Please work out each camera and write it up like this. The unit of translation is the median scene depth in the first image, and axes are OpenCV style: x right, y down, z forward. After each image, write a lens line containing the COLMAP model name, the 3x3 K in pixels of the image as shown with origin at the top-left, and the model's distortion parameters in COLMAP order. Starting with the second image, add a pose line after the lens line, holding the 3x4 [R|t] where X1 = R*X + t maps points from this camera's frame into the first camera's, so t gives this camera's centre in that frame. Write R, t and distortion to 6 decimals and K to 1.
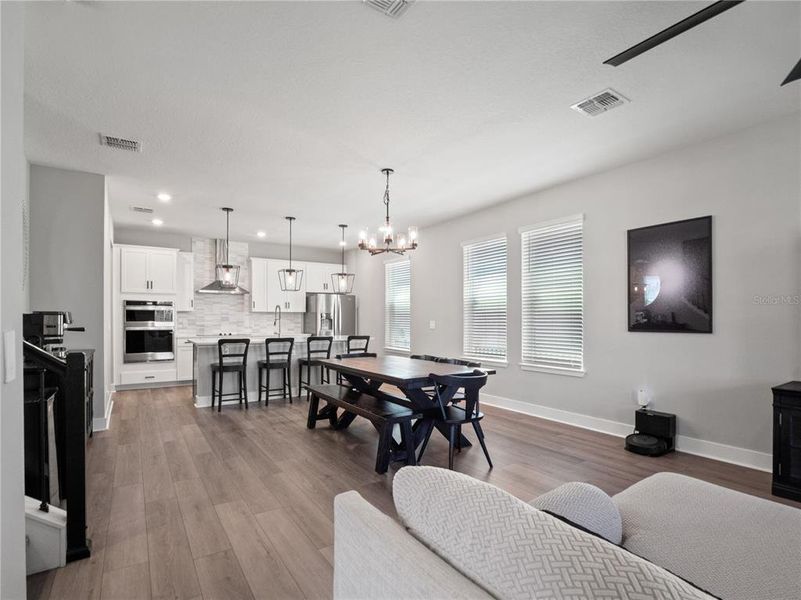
lens RADIAL K [[406.5, 0, 407.2], [0, 406.5, 317.9], [0, 0, 1]] dist [-0.003378, -0.000912]
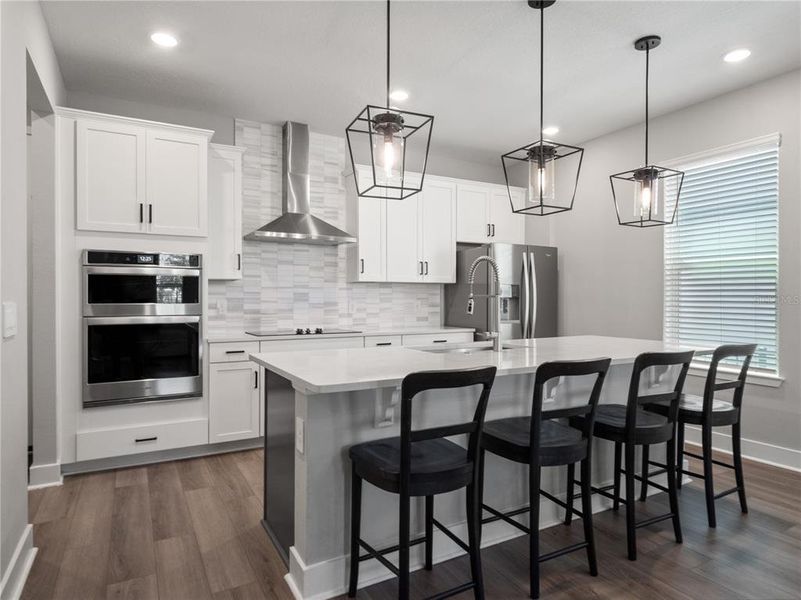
lens RADIAL K [[486.7, 0, 406.3], [0, 486.7, 297.2], [0, 0, 1]] dist [0.005423, 0.001189]
pose [[0.996841, -0.002120, -0.079395, -0.364012], [0.002020, 0.999997, -0.001342, 0.004570], [0.079398, 0.001177, 0.996842, 0.578711]]
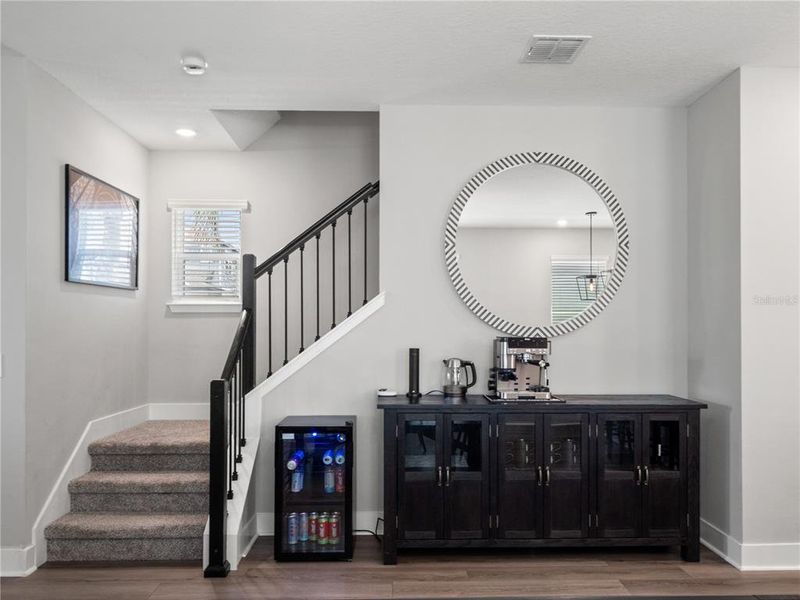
lens RADIAL K [[605.8, 0, 400.4], [0, 605.8, 324.4], [0, 0, 1]] dist [0.004478, 0.000991]
pose [[-0.530671, -0.008975, -0.847530, 0.086461], [-0.002560, 0.999956, -0.008986, -0.013995], [0.847574, -0.002599, -0.530671, 0.723958]]
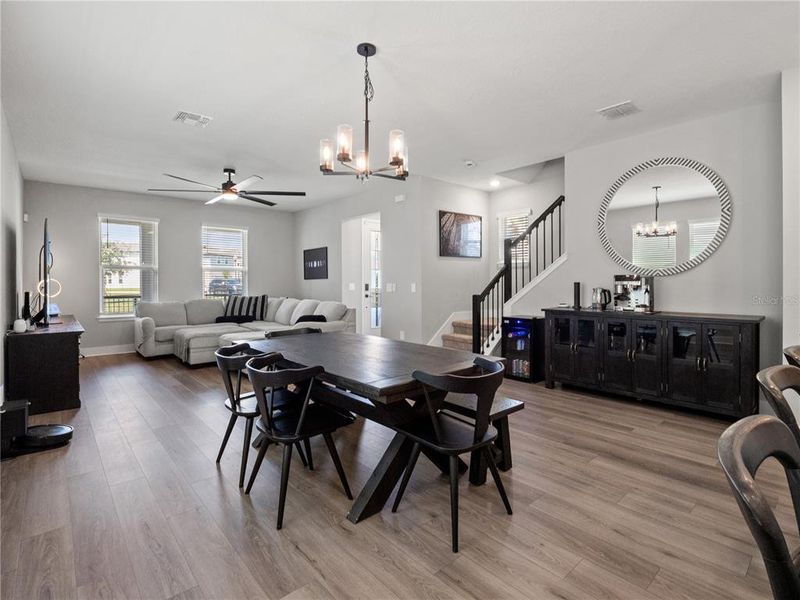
lens RADIAL K [[397.1, 0, 403.7], [0, 397.1, 290.2], [0, 0, 1]] dist [-0.000861, -0.000363]
pose [[-0.990618, 0.008088, -0.136418, -0.011682], [0.004718, 0.999676, 0.025008, -0.001217], [0.136576, 0.024130, -0.990336, 1.094682]]
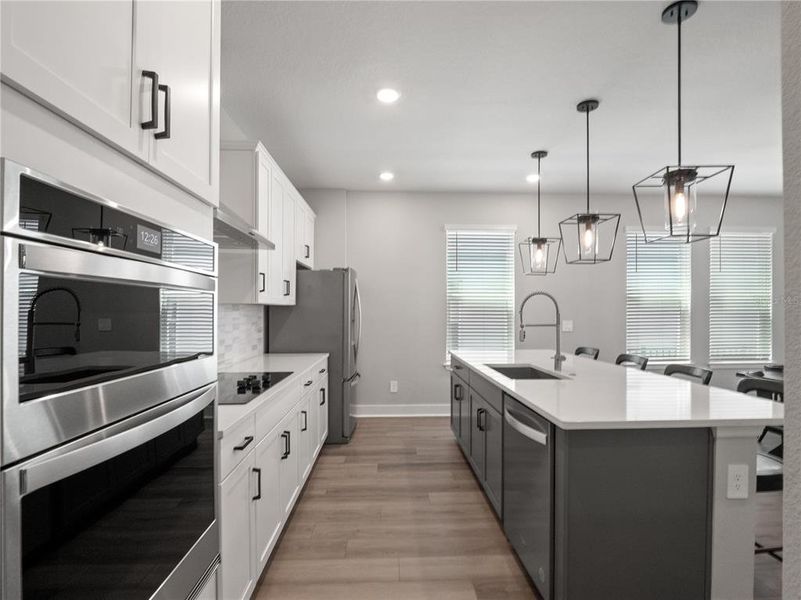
lens RADIAL K [[399.2, 0, 403.3], [0, 399.2, 310.0], [0, 0, 1]] dist [-0.005245, -0.000783]
pose [[0.519950, -0.000650, 0.854196, -0.772852], [-0.000781, 0.999999, 0.001236, -0.014056], [-0.854196, -0.001310, 0.519949, 0.932738]]
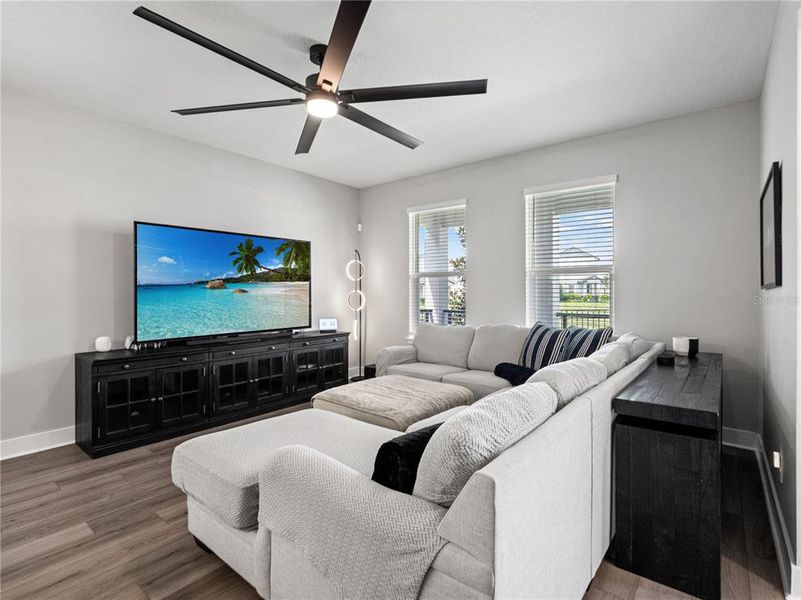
lens RADIAL K [[397.6, 0, 404.3], [0, 397.6, 290.1], [0, 0, 1]] dist [-0.000861, -0.000363]
pose [[-0.294361, 0.006419, 0.955673, -0.156836], [0.001036, 0.999979, -0.006397, -0.002867], [-0.955694, -0.000893, -0.294362, 0.226000]]
